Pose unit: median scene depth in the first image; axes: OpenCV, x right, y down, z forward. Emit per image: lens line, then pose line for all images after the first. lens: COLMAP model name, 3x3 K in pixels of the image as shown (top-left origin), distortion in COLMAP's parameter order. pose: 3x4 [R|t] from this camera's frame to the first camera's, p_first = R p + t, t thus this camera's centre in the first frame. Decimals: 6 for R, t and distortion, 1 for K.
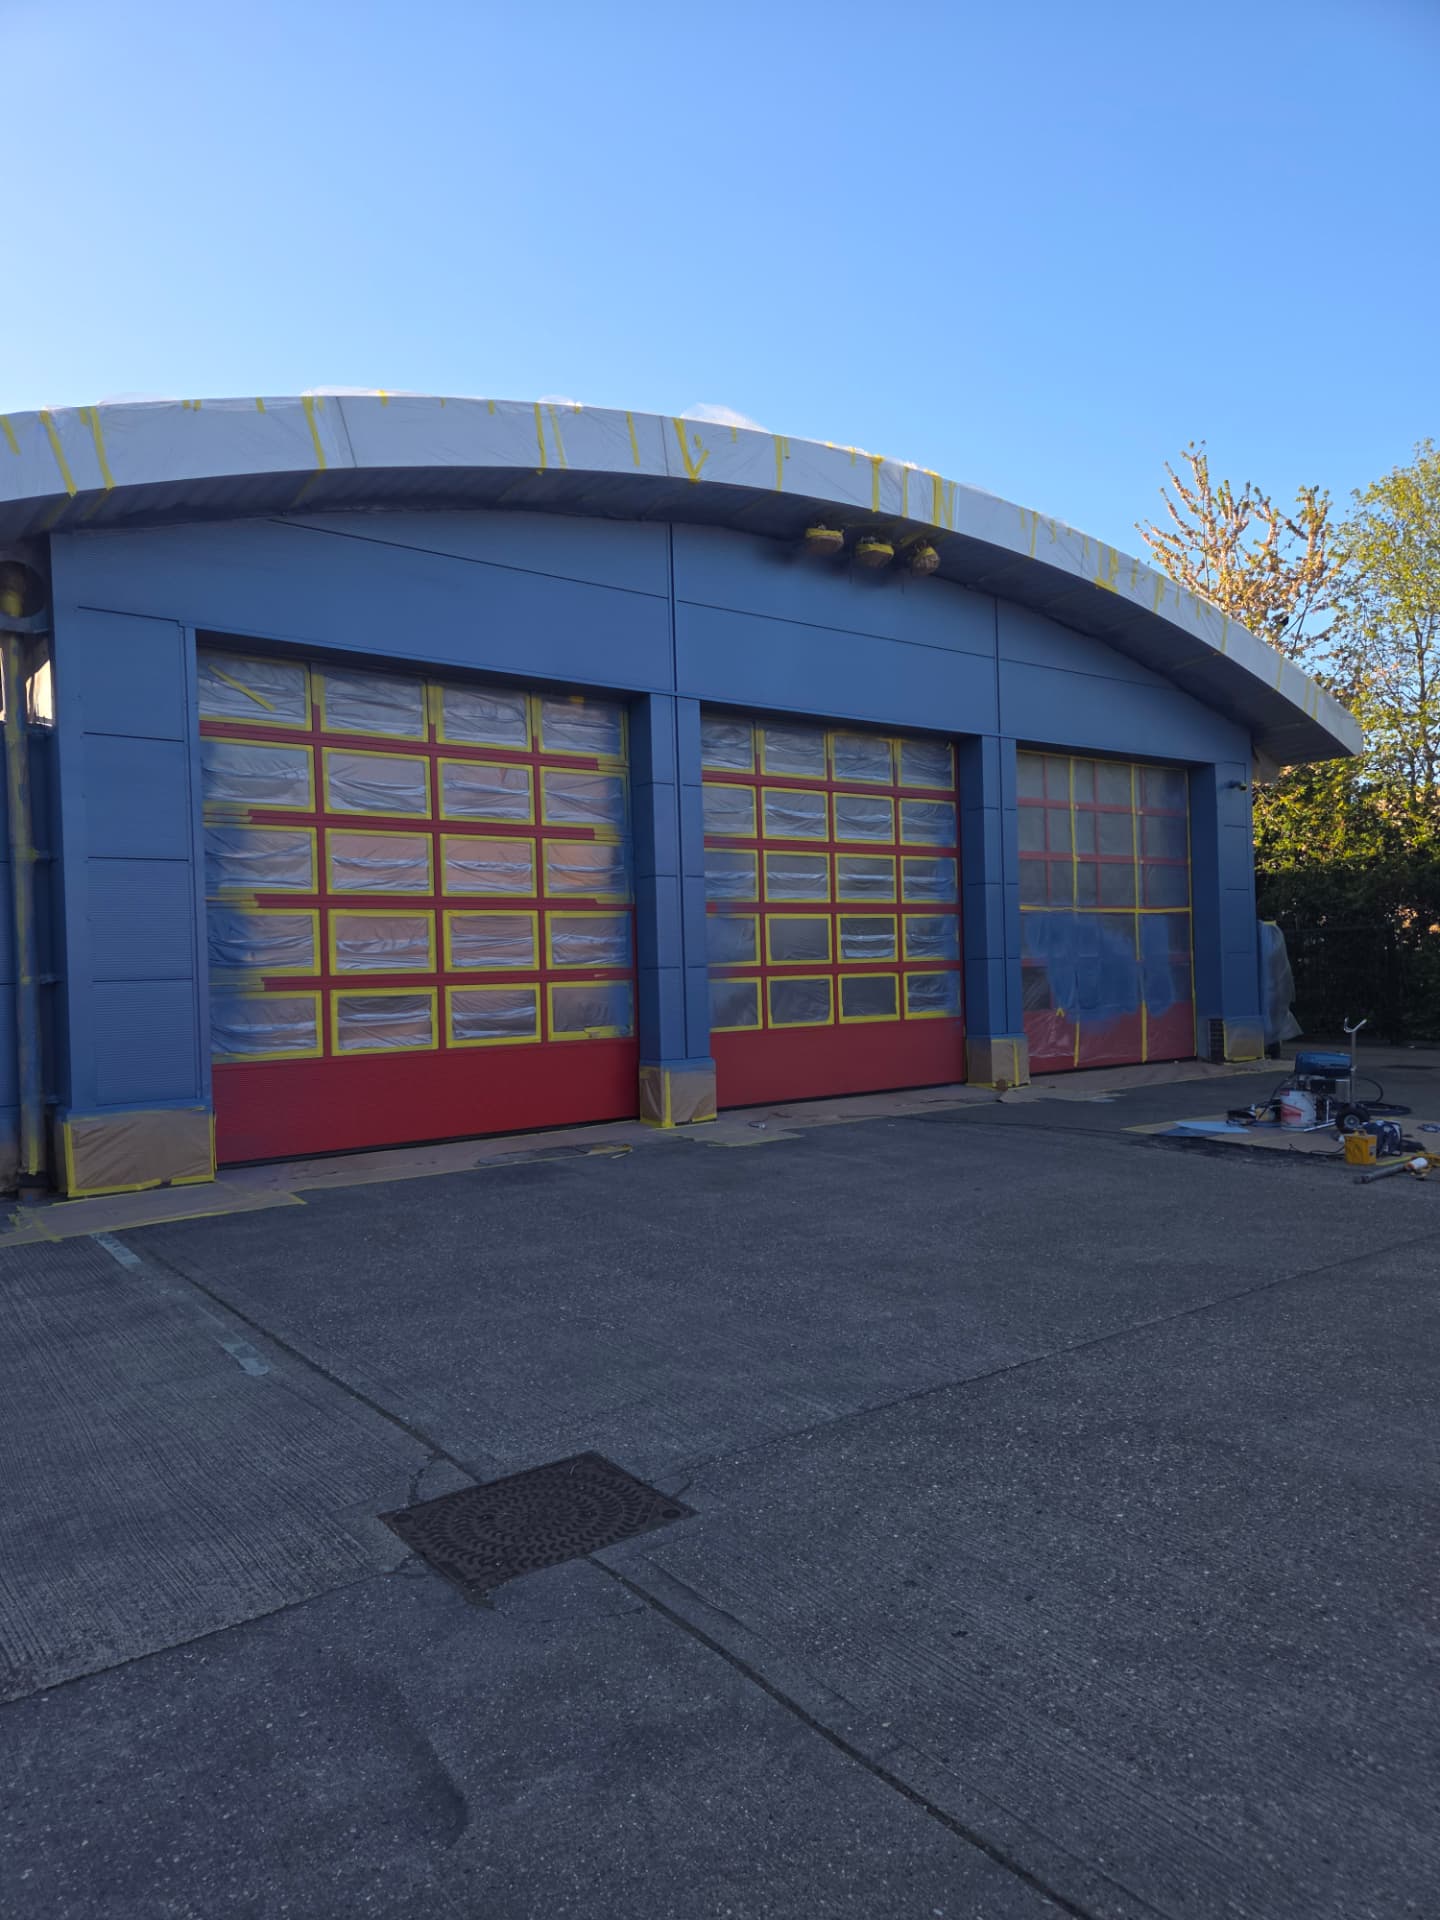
lens RADIAL K [[1390.3, 0, 724.9], [0, 1390.3, 965.5], [0, 0, 1]] dist [0.105620, -0.110399]
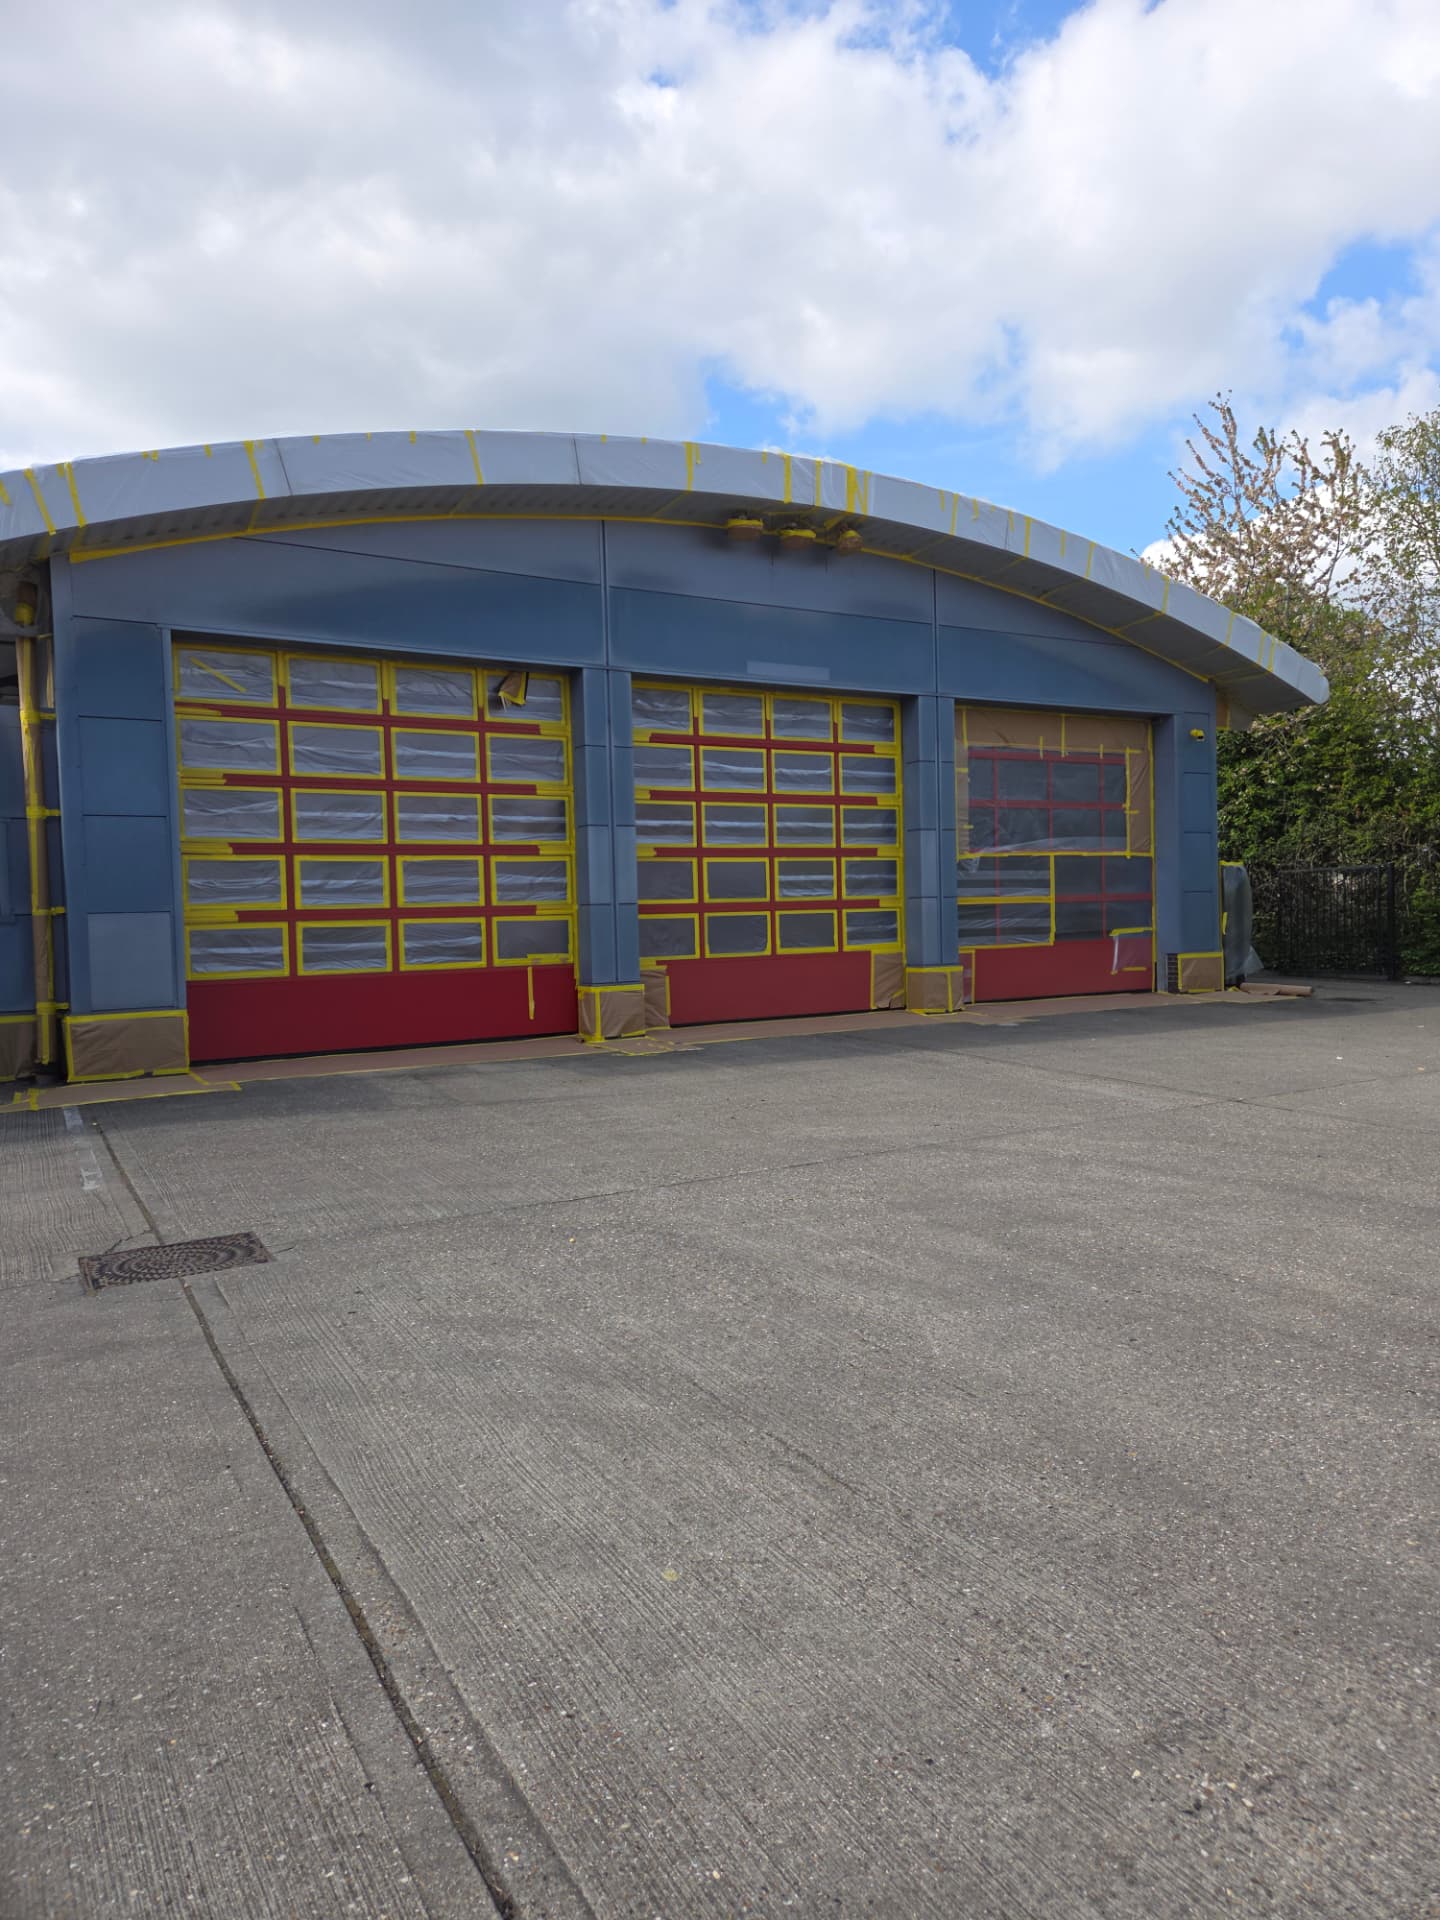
lens RADIAL K [[1407.6, 0, 763.0], [0, 1407.6, 947.8], [0, 0, 1]] dist [0.081587, -0.004346]
pose [[0.993644, 0.006793, -0.112360, 0.249109], [-0.003086, 0.999446, 0.033130, -0.001805], [0.112522, -0.032573, 0.993115, -0.173402]]
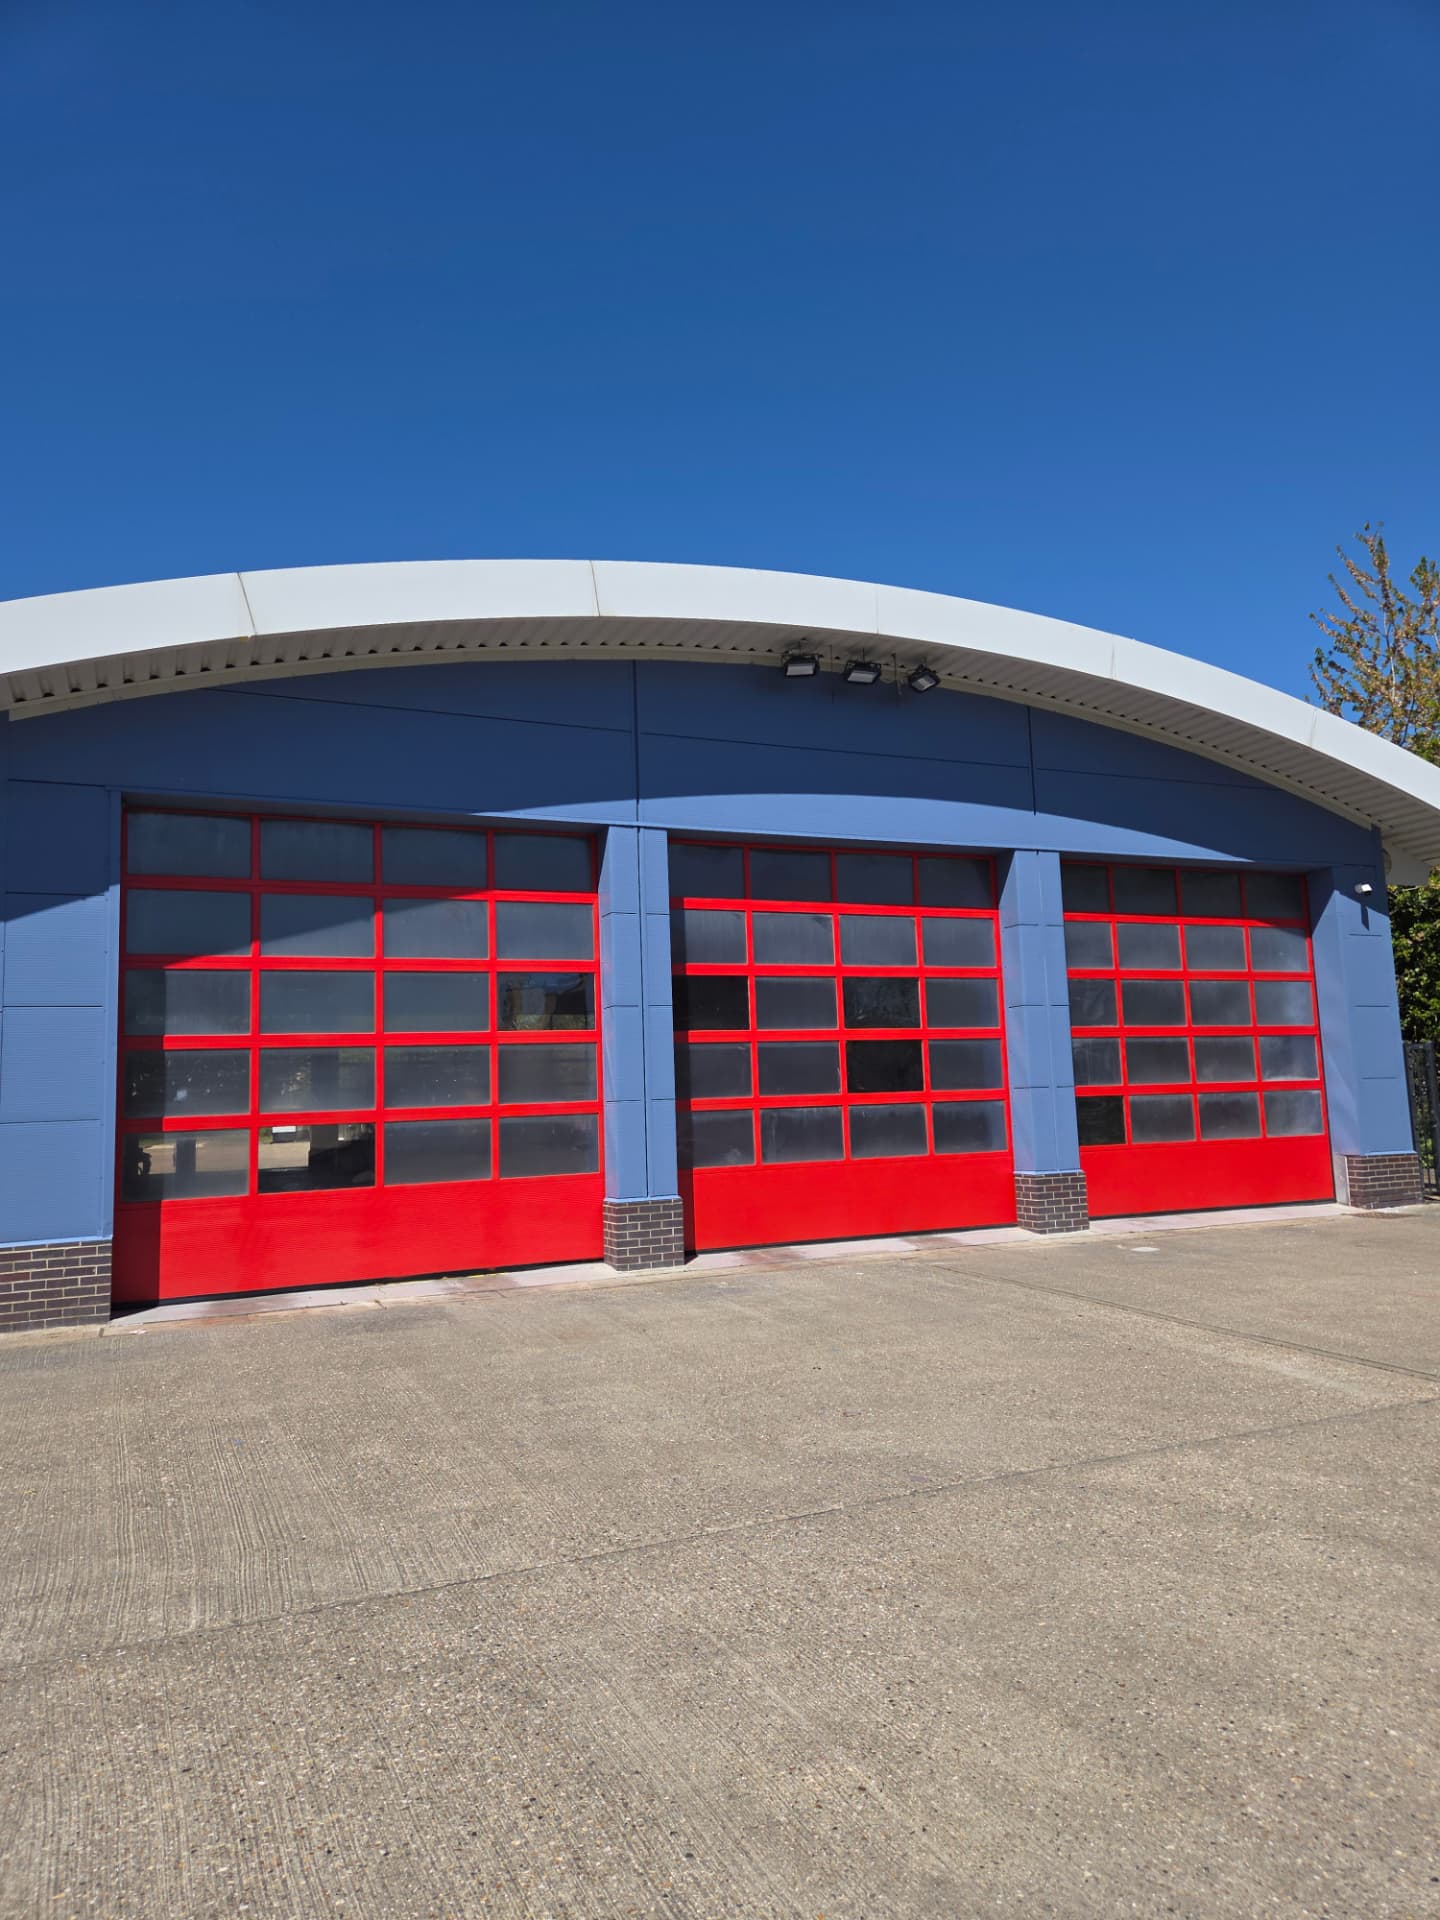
lens RADIAL K [[1390.3, 0, 724.9], [0, 1390.3, 965.5], [0, 0, 1]] dist [0.105620, -0.110399]
pose [[0.972029, -0.030584, -0.232863, 0.276741], [0.009720, 0.995874, -0.090223, -0.006647], [0.234661, 0.085436, 0.968315, 0.072611]]
